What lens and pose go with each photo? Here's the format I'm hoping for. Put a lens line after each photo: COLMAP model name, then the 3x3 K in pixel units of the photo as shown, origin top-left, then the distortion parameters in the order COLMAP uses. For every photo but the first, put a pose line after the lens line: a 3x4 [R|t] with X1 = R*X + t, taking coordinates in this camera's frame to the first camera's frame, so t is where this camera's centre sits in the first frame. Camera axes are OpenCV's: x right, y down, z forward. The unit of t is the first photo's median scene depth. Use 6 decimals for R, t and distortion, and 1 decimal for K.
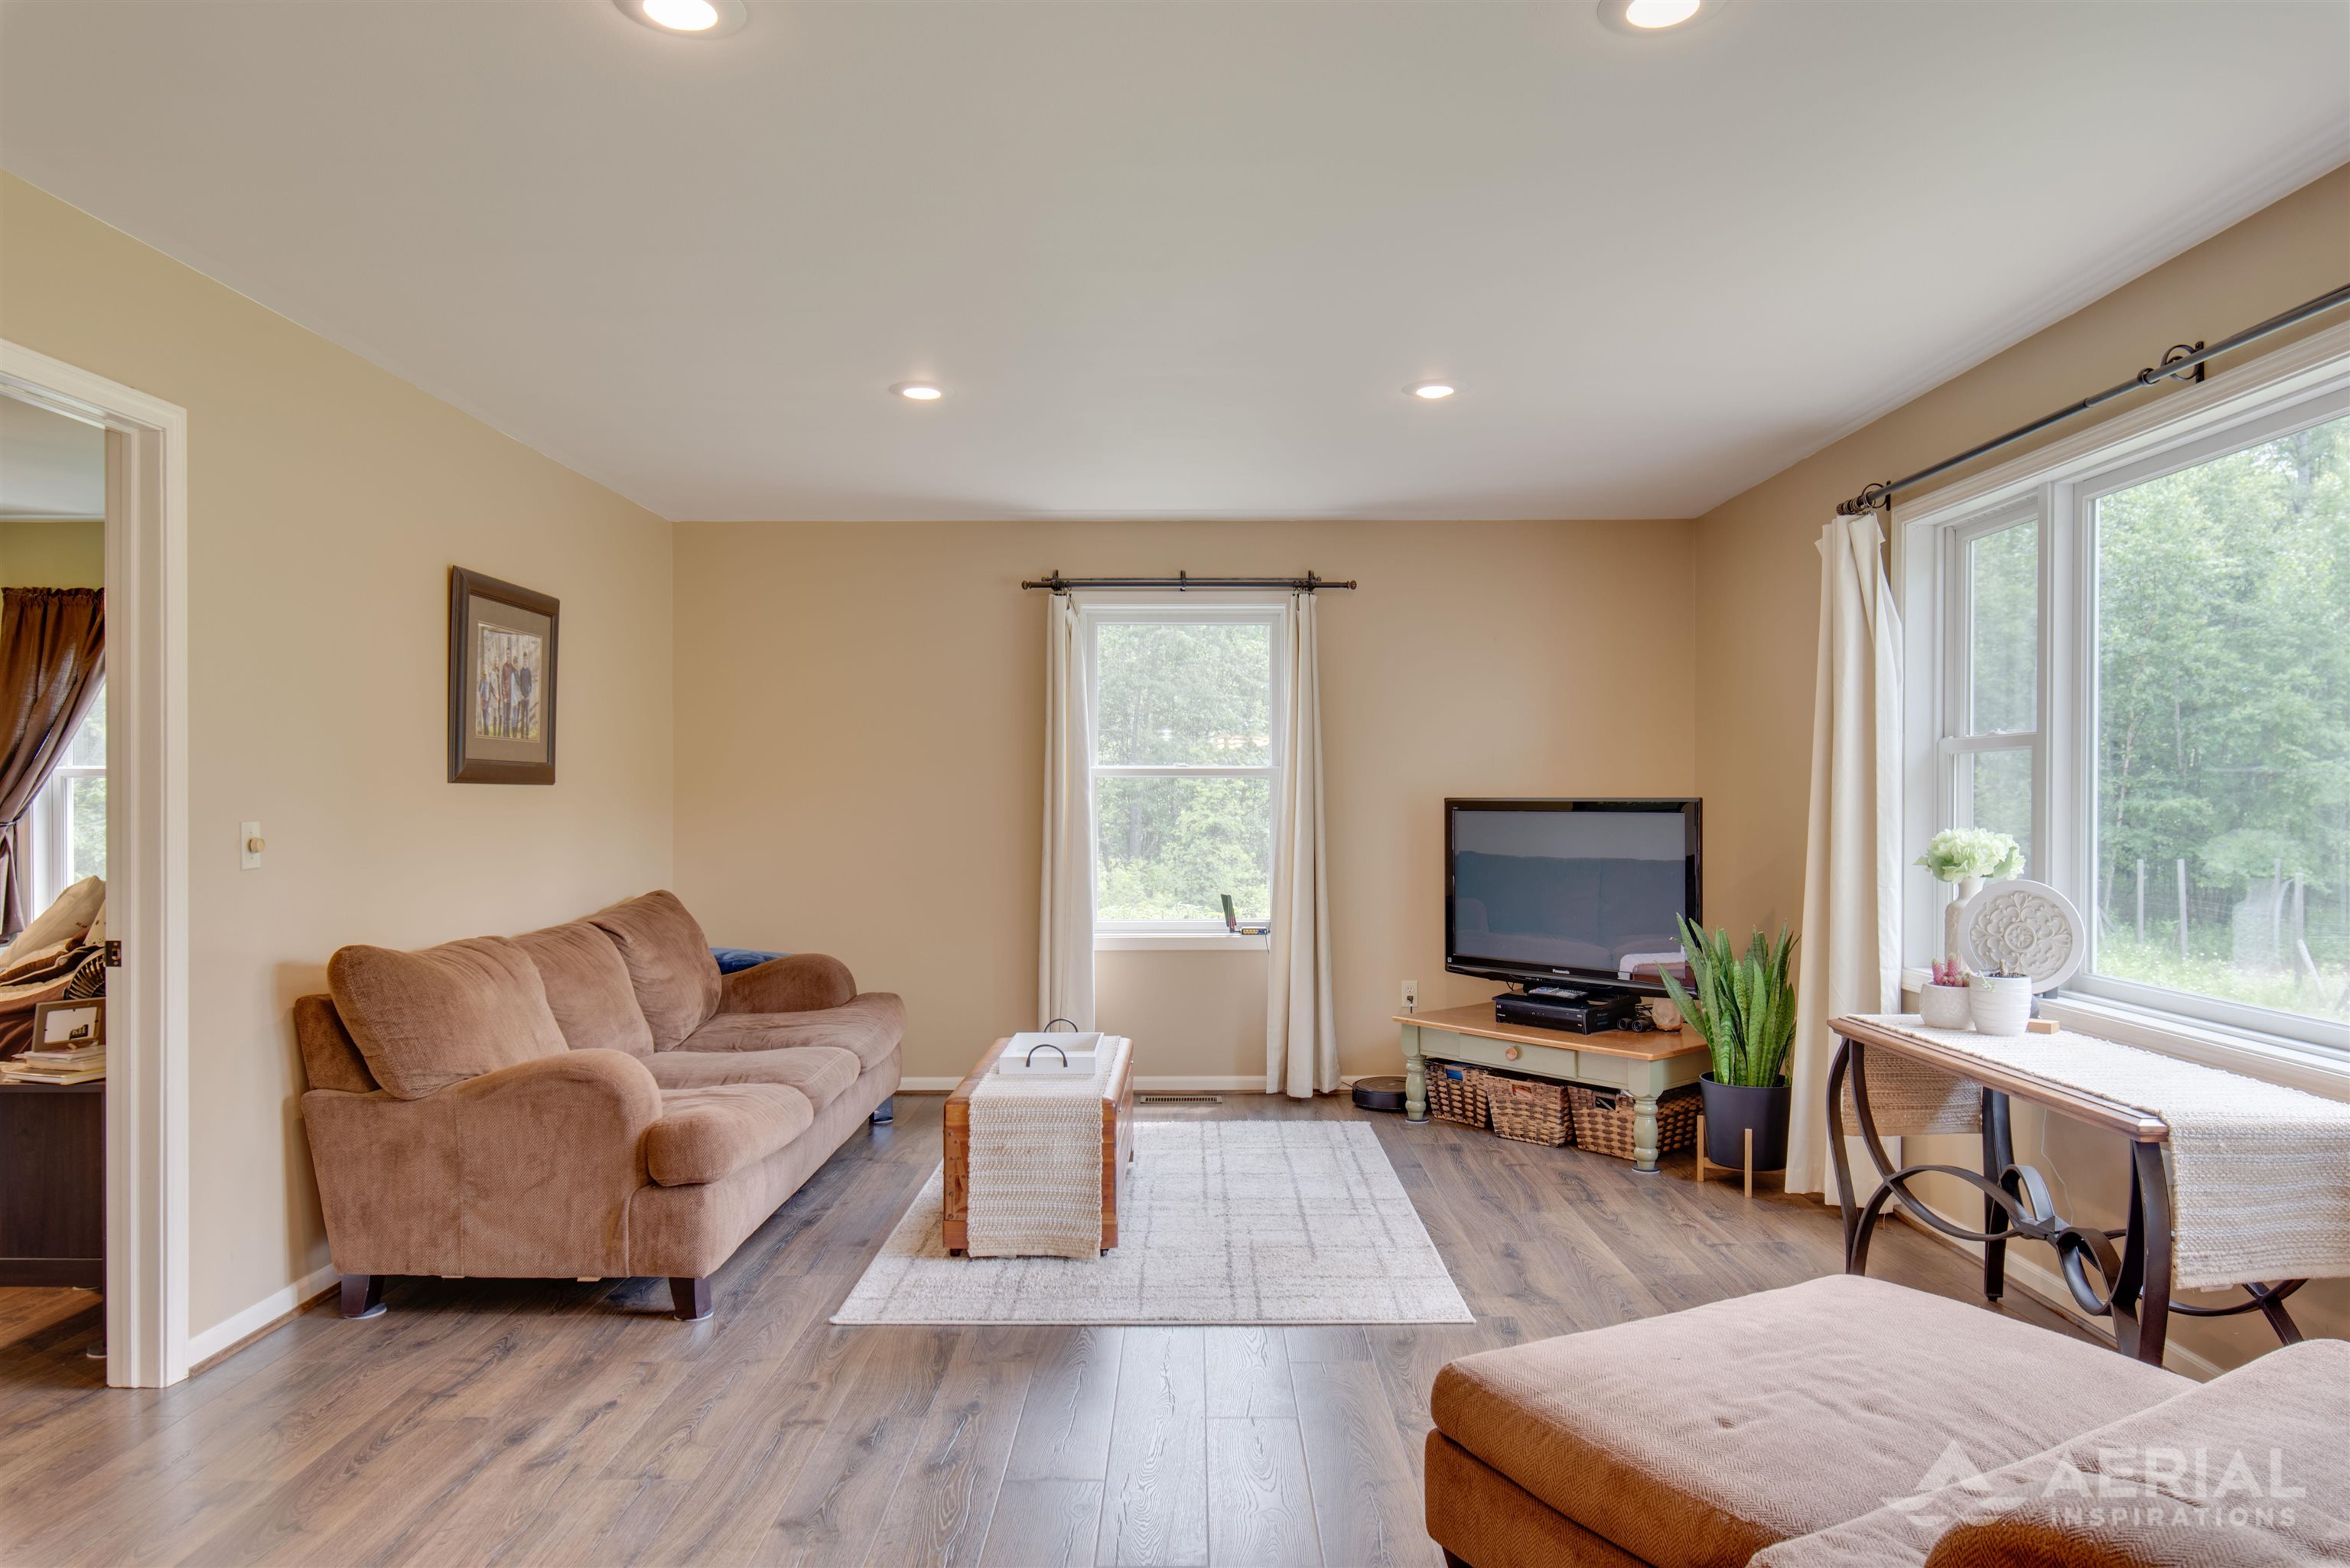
lens RADIAL K [[1514.3, 0, 1175.0], [0, 1514.3, 784.0], [0, 0, 1]] dist [-0.000154, 0.000759]
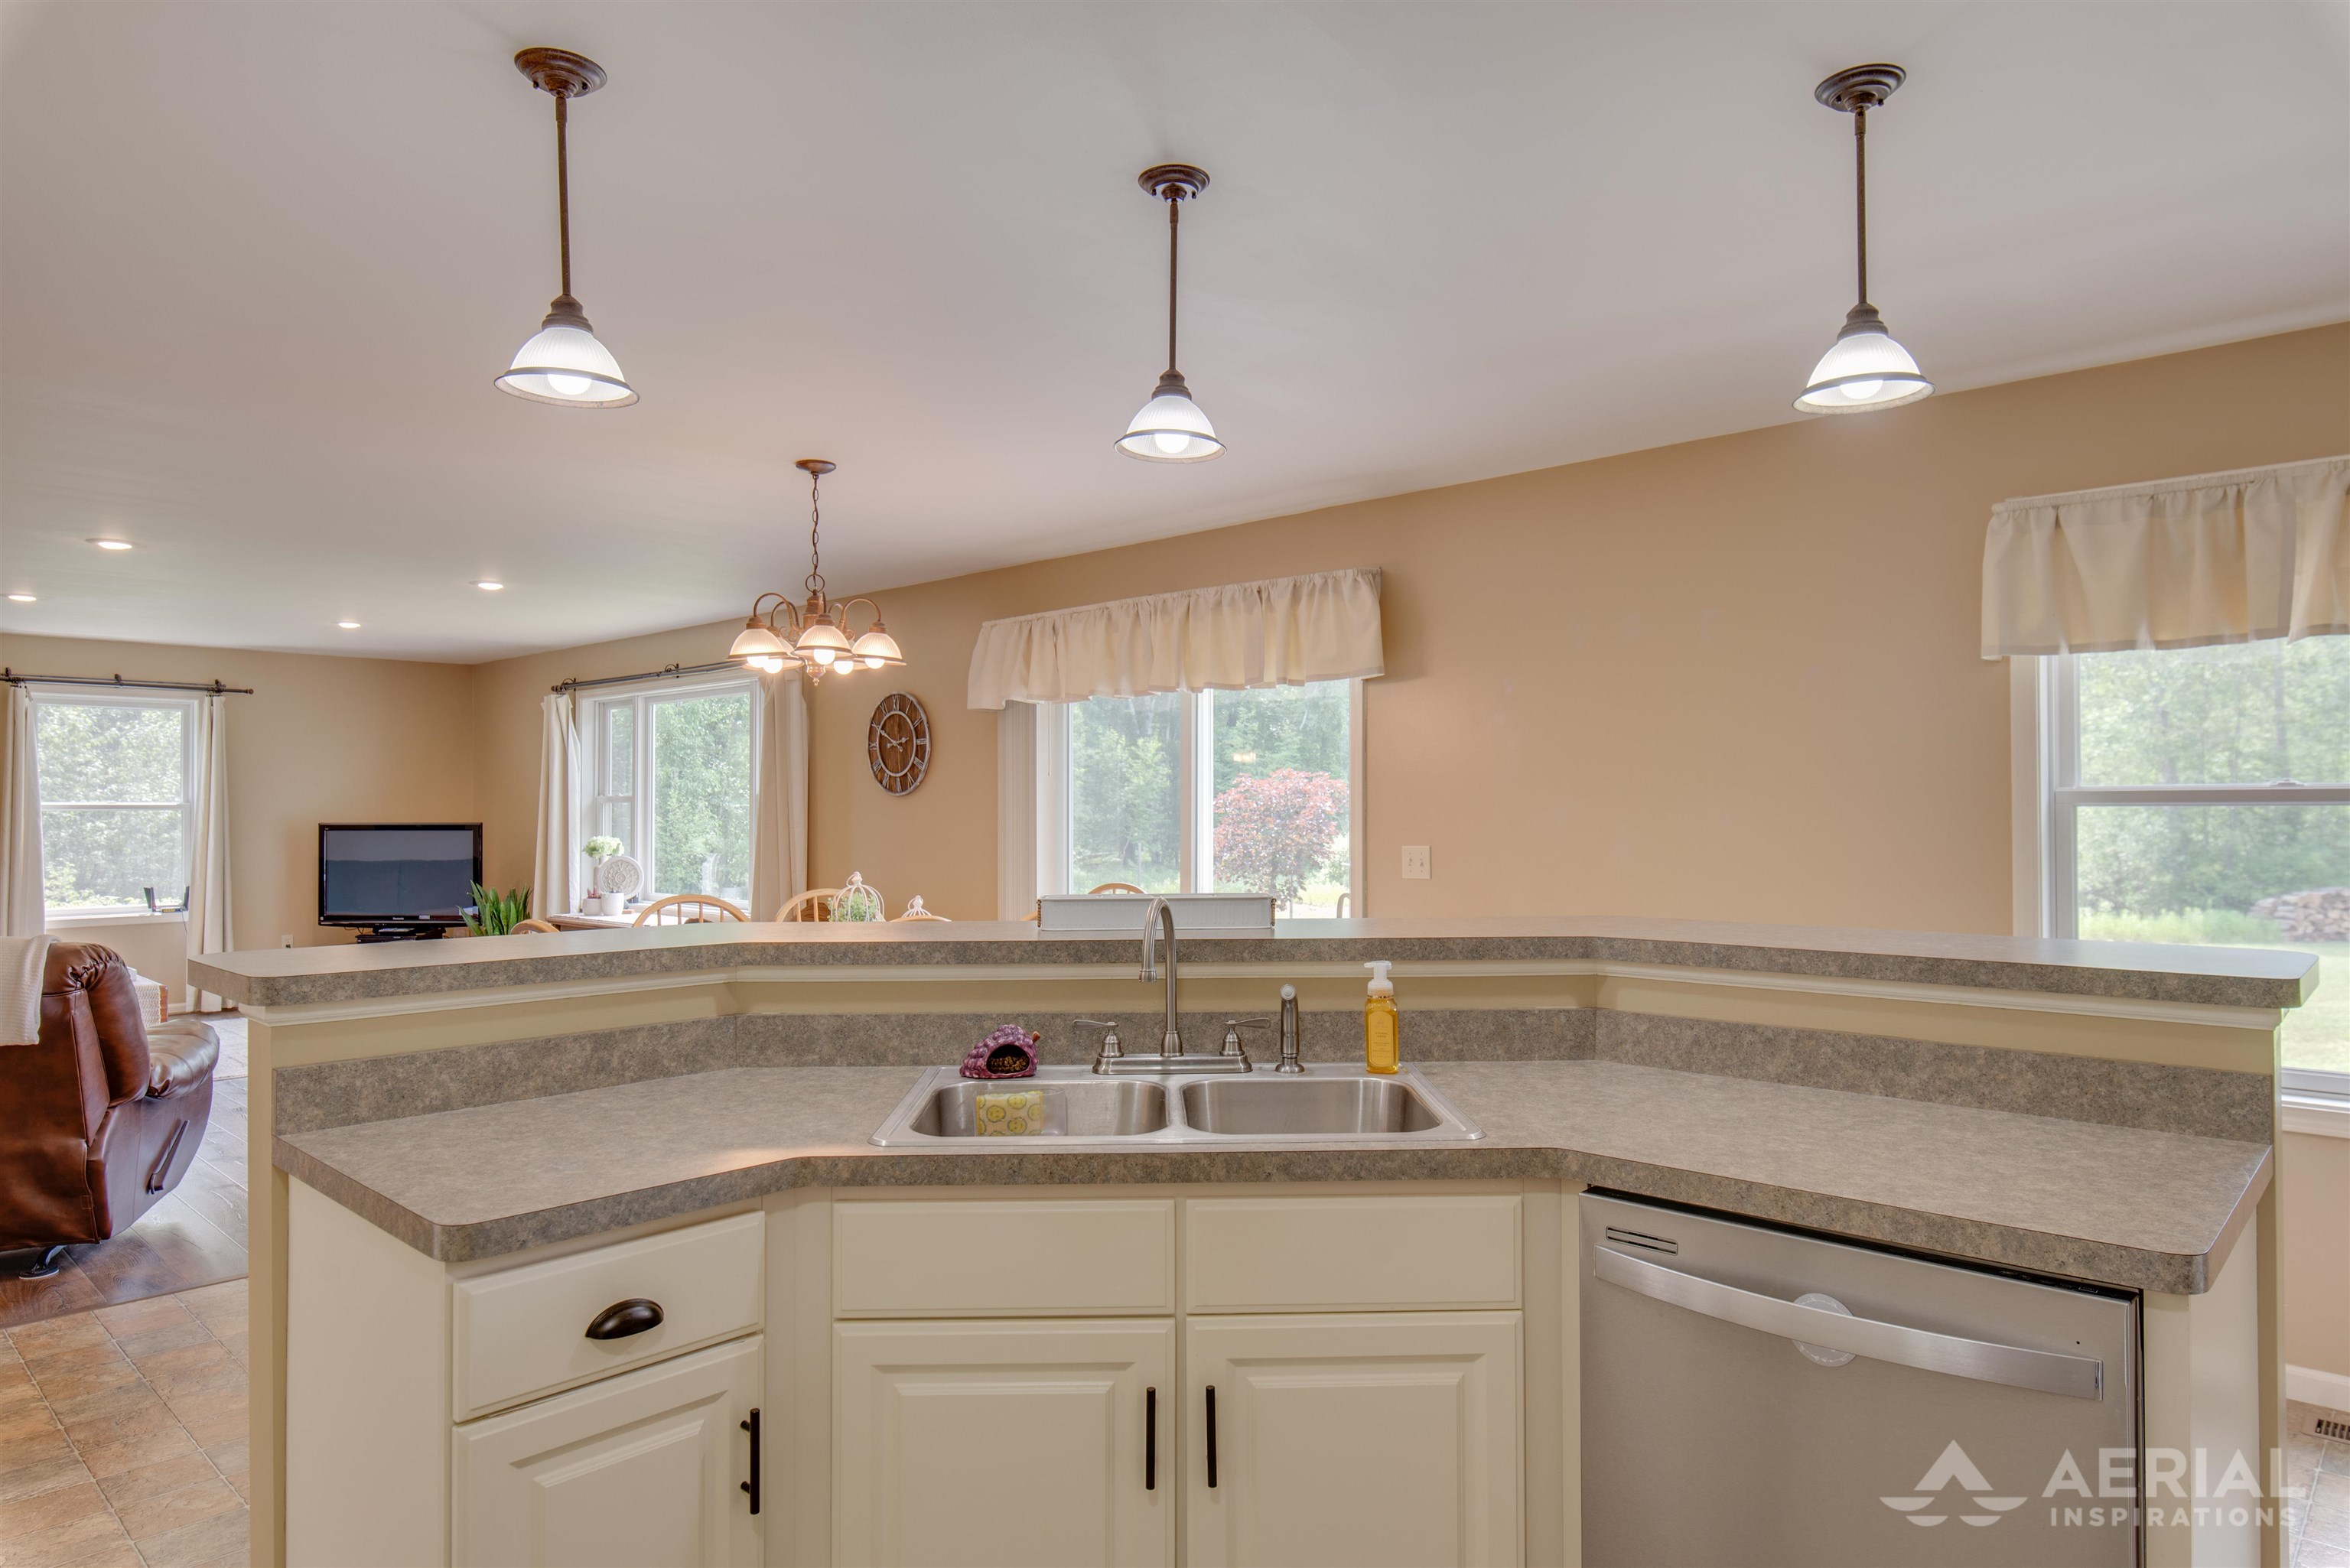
lens RADIAL K [[1371.2, 0, 1181.6], [0, 1371.2, 808.4], [0, 0, 1]] dist [0.003832, 0.001173]
pose [[0.674769, 0.000259, 0.738029, -0.347714], [-0.004821, 0.999980, 0.004056, -0.020528], [-0.738013, -0.006295, 0.674757, -0.854897]]
